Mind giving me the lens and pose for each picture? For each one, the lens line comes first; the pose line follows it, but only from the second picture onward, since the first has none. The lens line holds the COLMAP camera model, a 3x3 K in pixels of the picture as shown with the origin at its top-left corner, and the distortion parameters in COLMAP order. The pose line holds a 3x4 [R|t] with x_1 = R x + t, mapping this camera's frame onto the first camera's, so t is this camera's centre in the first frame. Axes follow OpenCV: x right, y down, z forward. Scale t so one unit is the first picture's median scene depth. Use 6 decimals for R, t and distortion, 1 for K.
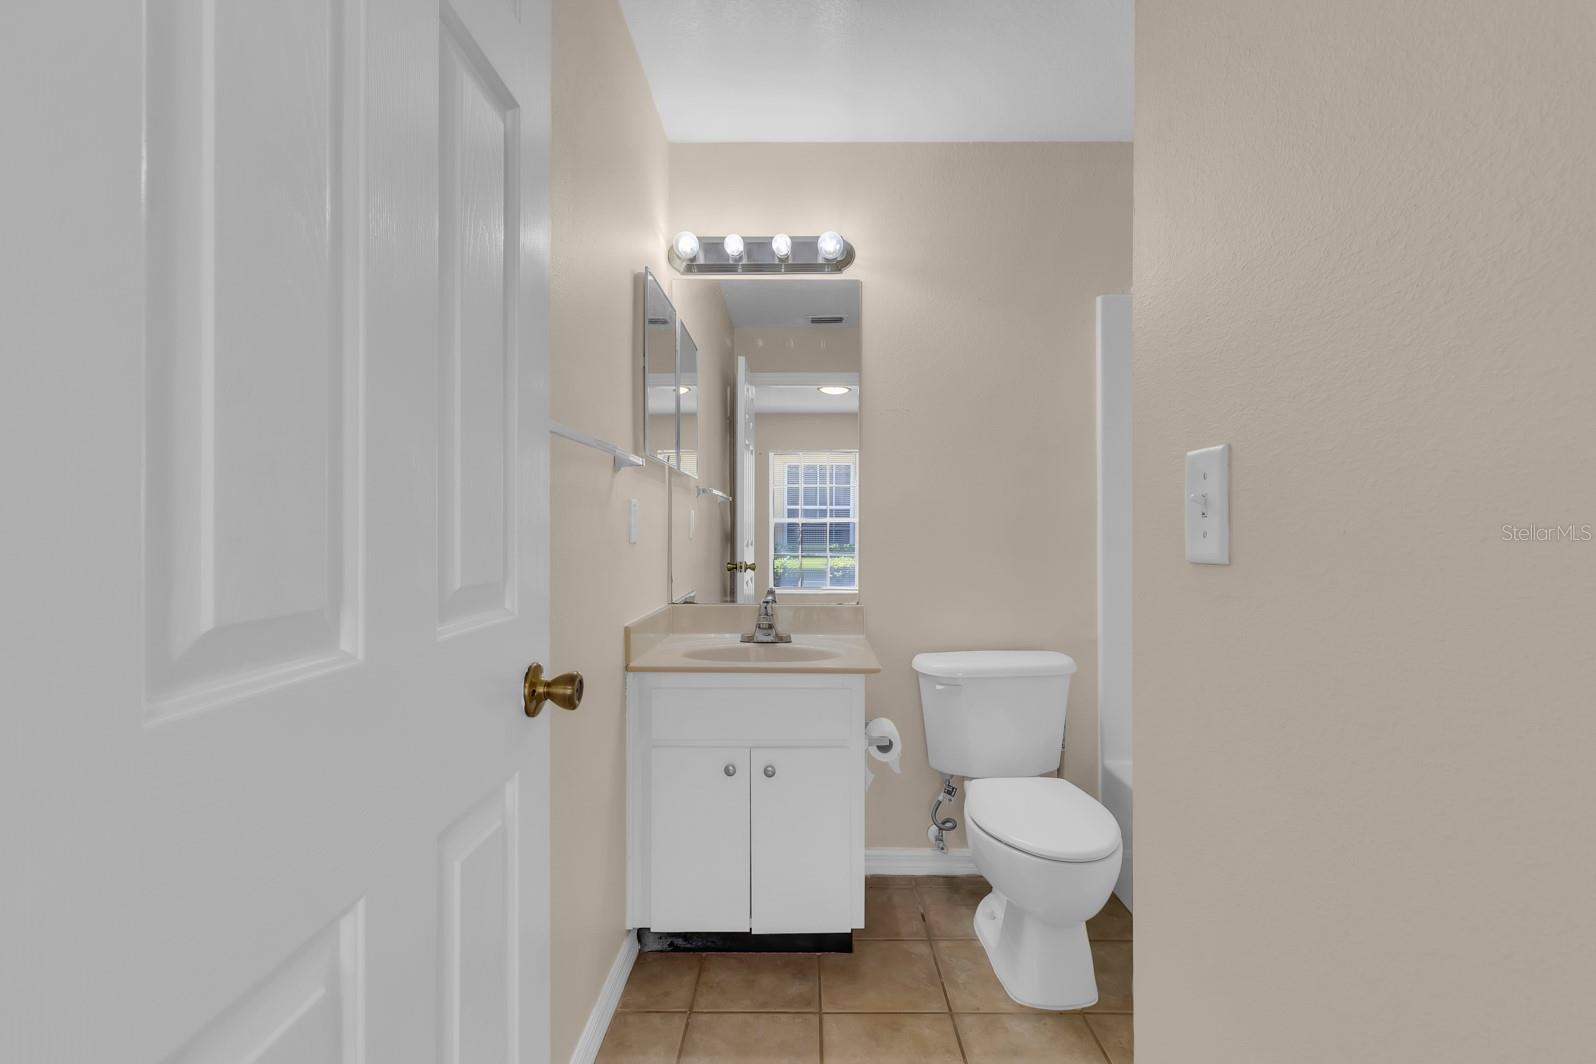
lens RADIAL K [[746.7, 0, 798.0], [0, 746.7, 532.0], [0, 0, 1]] dist [0.000799, 0.000084]
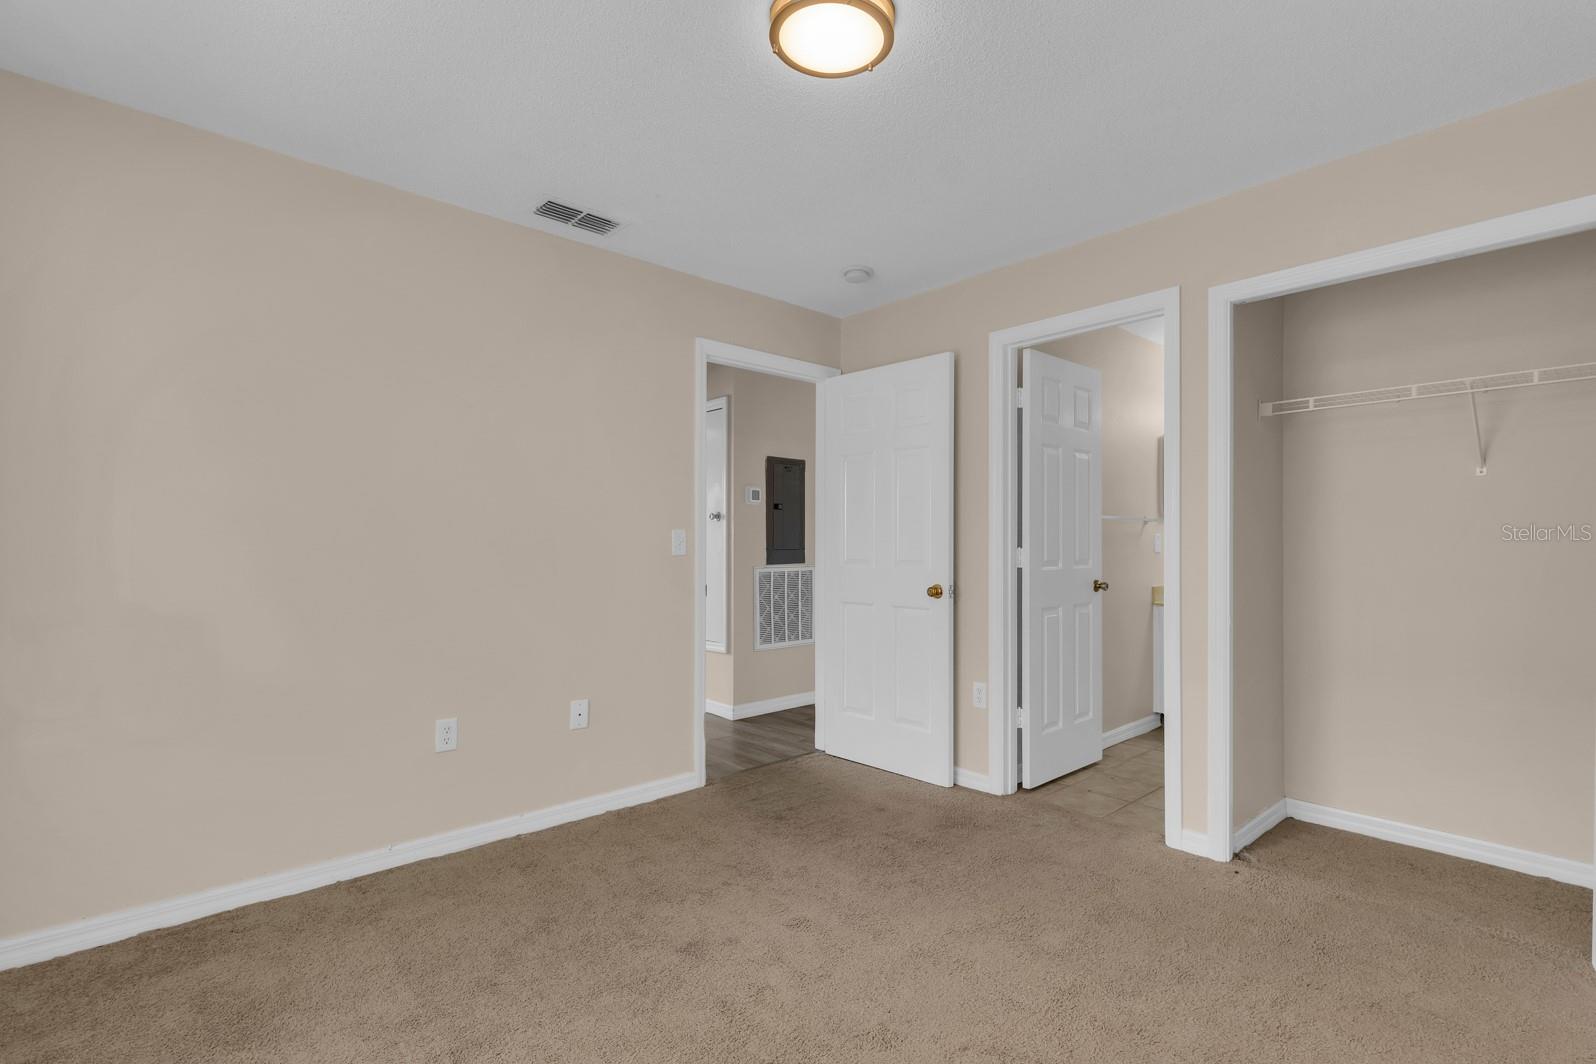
lens RADIAL K [[746.7, 0, 798.0], [0, 746.7, 532.0], [0, 0, 1]] dist [0.000799, 0.000084]
pose [[0.676141, -0.012114, -0.736672, 0.618838], [-0.004407, 0.999780, -0.020486, -0.000317], [0.736759, 0.017098, 0.675940, -1.188511]]
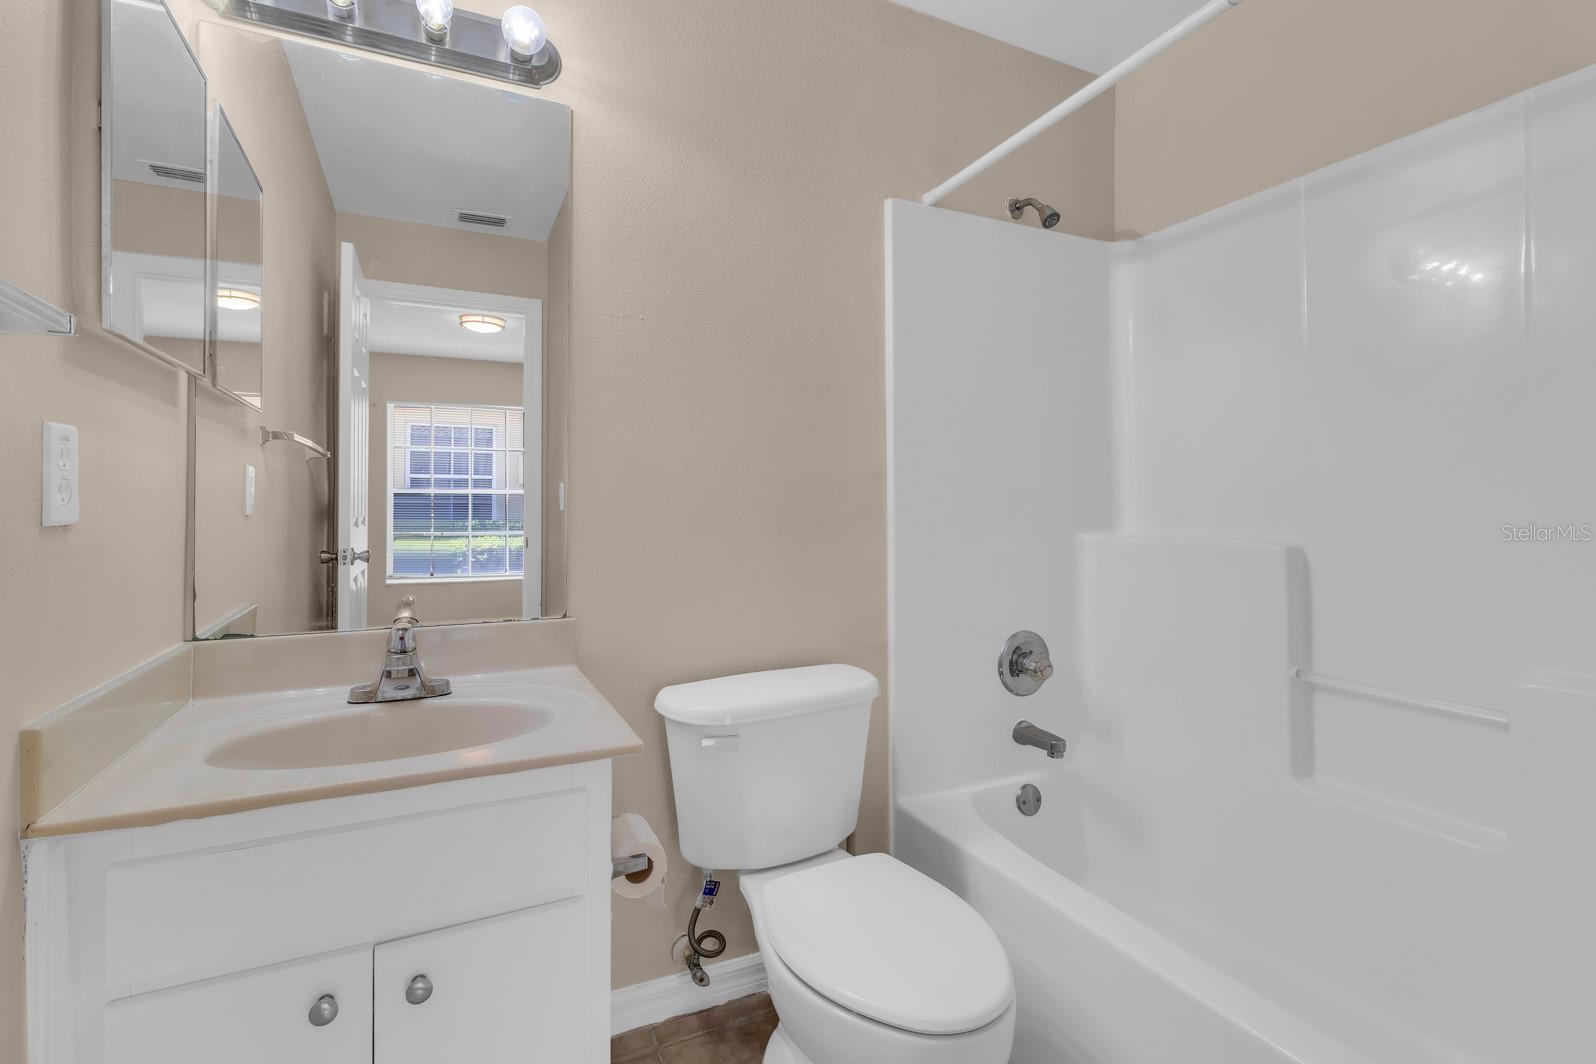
lens RADIAL K [[746.8, 0, 800.6], [0, 746.8, 500.1], [0, 0, 1]] dist [0.001532, 0.000333]
pose [[0.889897, 0.003373, 0.456149, -0.030812], [0.000601, 0.999963, -0.008568, 0.002951], [-0.456161, 0.007899, 0.889862, 0.343630]]
